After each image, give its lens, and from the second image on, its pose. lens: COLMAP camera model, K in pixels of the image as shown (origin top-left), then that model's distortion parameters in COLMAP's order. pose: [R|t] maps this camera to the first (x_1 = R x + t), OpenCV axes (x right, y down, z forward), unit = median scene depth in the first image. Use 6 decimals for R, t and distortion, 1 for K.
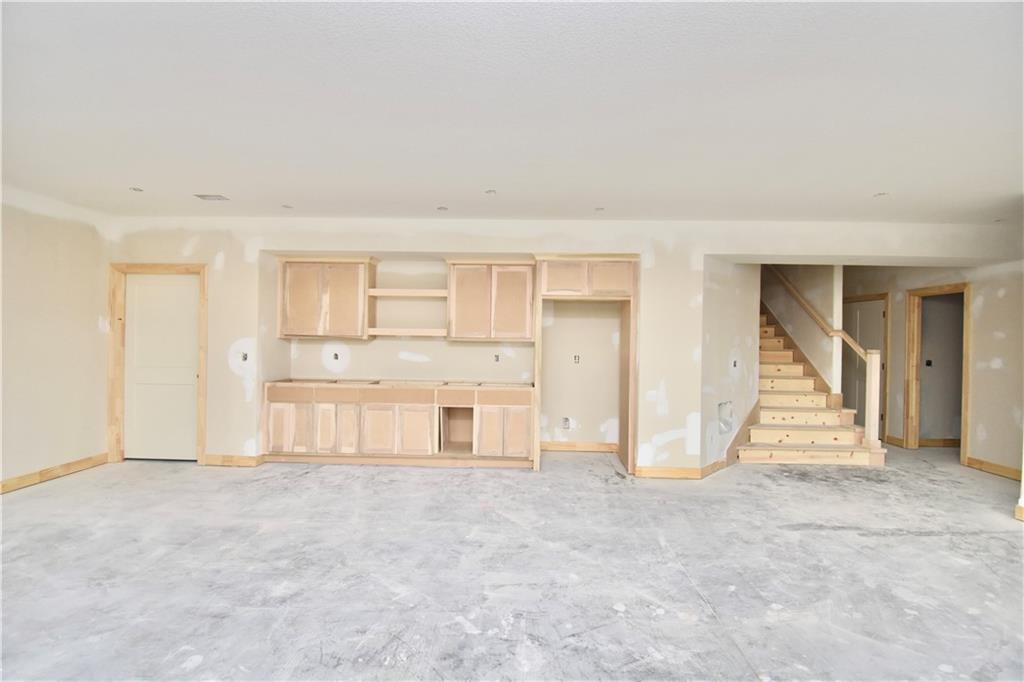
lens RADIAL K [[453.4, 0, 514.4], [0, 453.4, 333.4], [0, 0, 1]] dist [0.011782, -0.019787]
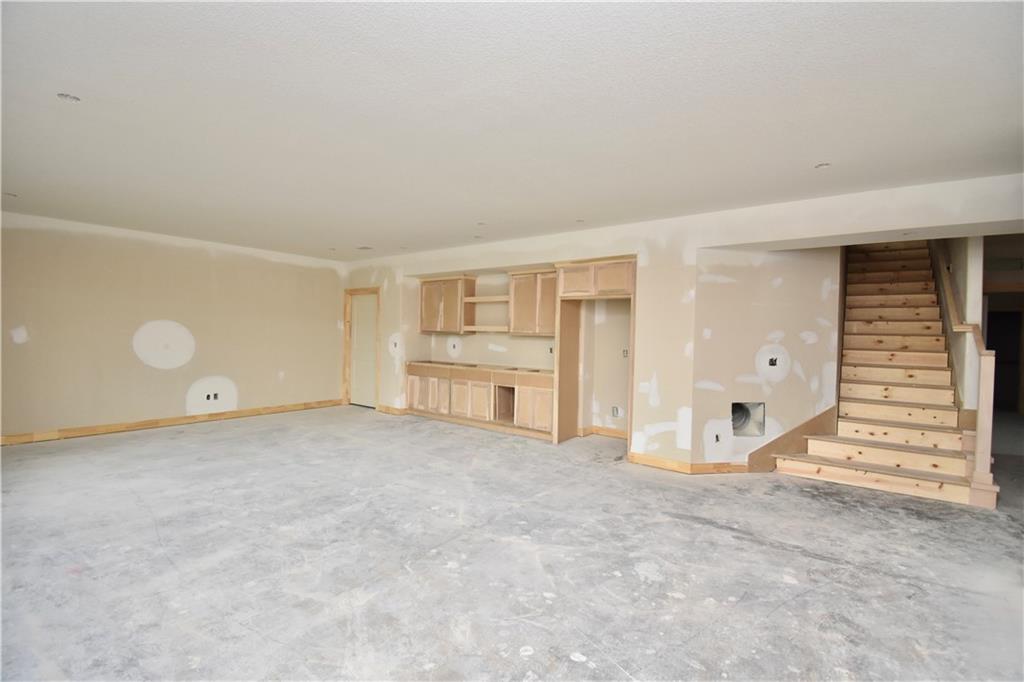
lens RADIAL K [[453.4, 0, 515.6], [0, 453.4, 331.3], [0, 0, 1]] dist [0.011782, -0.019787]
pose [[0.815108, -0.000825, -0.579308, 0.694986], [-0.002620, 0.999984, -0.005109, 0.013413], [0.579302, 0.005682, 0.815093, -0.038279]]
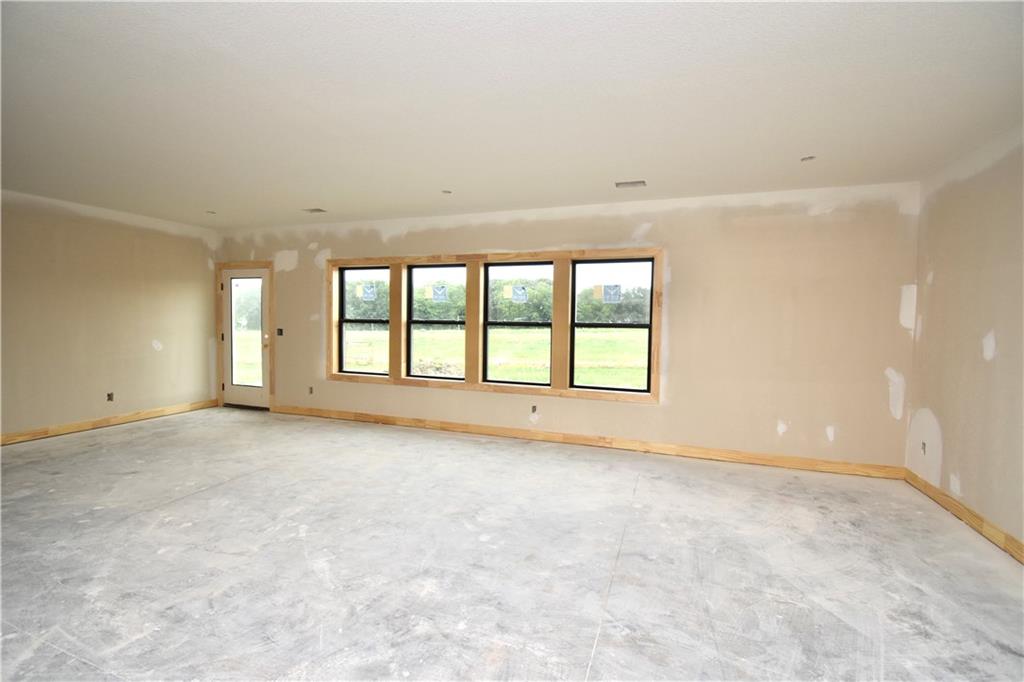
lens RADIAL K [[453.4, 0, 514.5], [0, 453.4, 337.6], [0, 0, 1]] dist [0.011782, -0.019787]
pose [[-0.951548, -0.042962, 0.304485, -0.521731], [-0.032281, 0.998677, 0.040031, 0.003234], [-0.305802, 0.028262, -0.951676, 1.001353]]
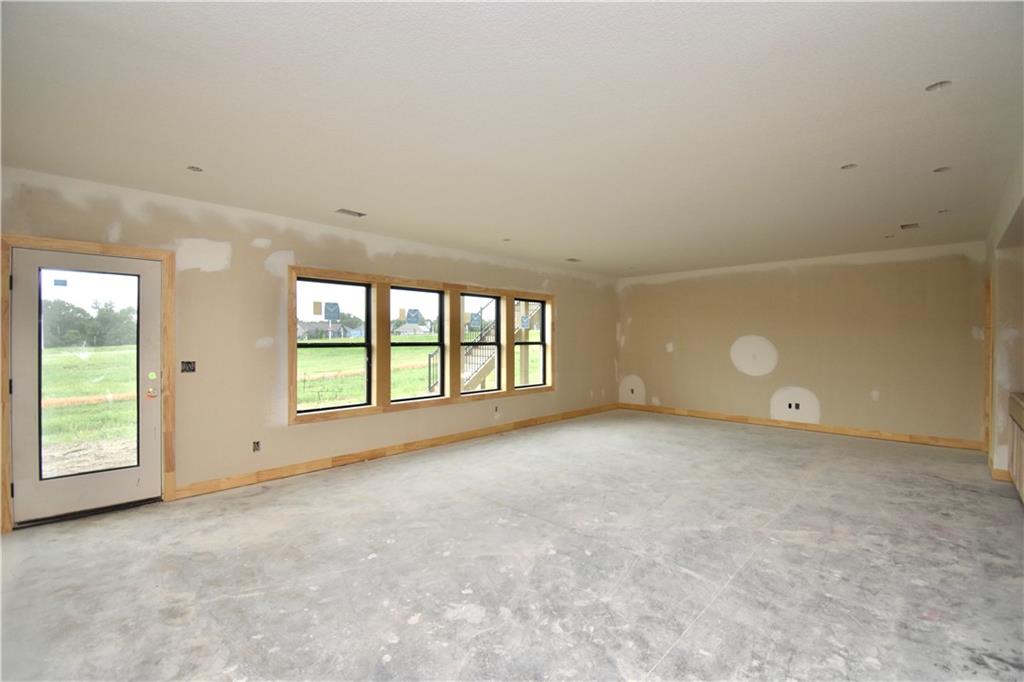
lens RADIAL K [[453.4, 0, 512.6], [0, 453.4, 338.1], [0, 0, 1]] dist [0.011782, -0.019787]
pose [[-0.671801, -0.018431, -0.740502, 0.842111], [-0.006473, 0.999798, -0.019012, 0.023684], [0.740703, -0.007978, -0.671785, 0.937345]]
